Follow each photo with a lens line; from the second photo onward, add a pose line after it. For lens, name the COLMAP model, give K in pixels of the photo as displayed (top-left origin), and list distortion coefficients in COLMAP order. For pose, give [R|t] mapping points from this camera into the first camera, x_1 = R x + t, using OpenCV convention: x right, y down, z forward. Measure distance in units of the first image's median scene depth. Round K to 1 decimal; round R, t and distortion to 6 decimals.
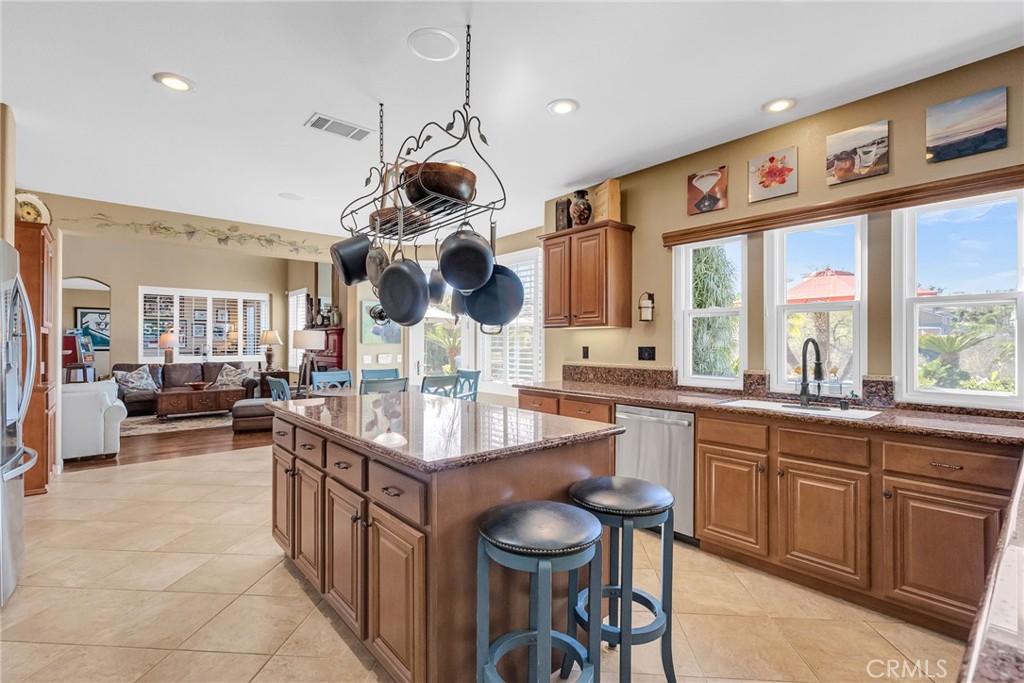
lens RADIAL K [[482.6, 0, 512.0], [0, 482.6, 341.5], [0, 0, 1]] dist [-0.000205, 0.000070]
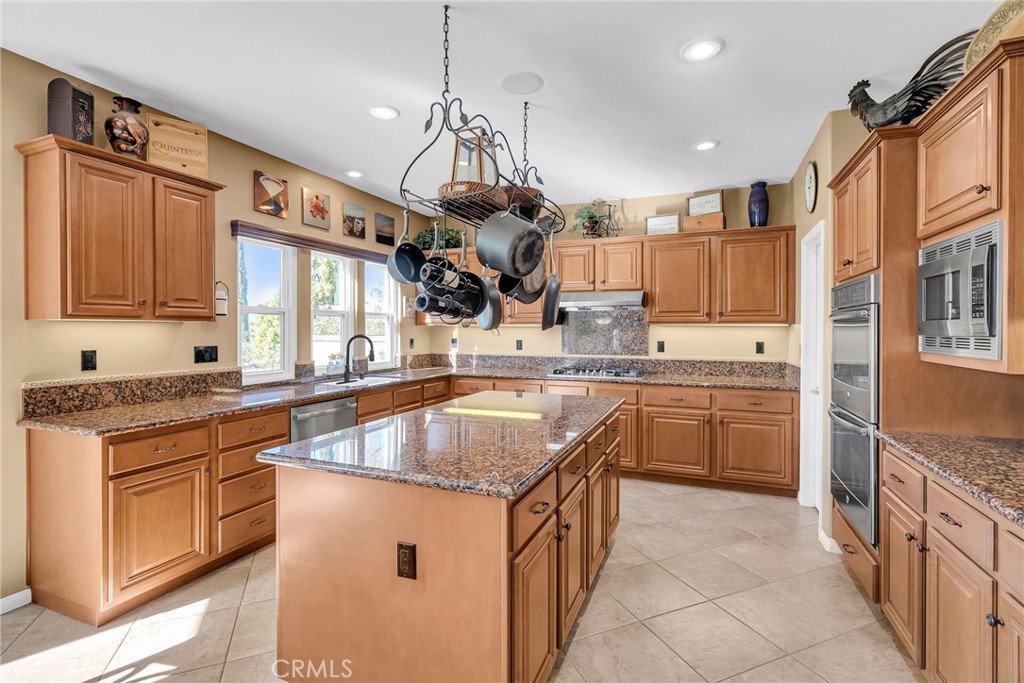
lens RADIAL K [[473.5, 0, 512.0], [0, 473.5, 341.5], [0, 0, 1]] dist [-0.000428, 0.000386]
pose [[-0.457436, -0.025559, 0.888875, -0.758122], [-0.004105, 0.999637, 0.026632, -0.023260], [-0.889233, 0.008534, -0.457375, 1.008831]]
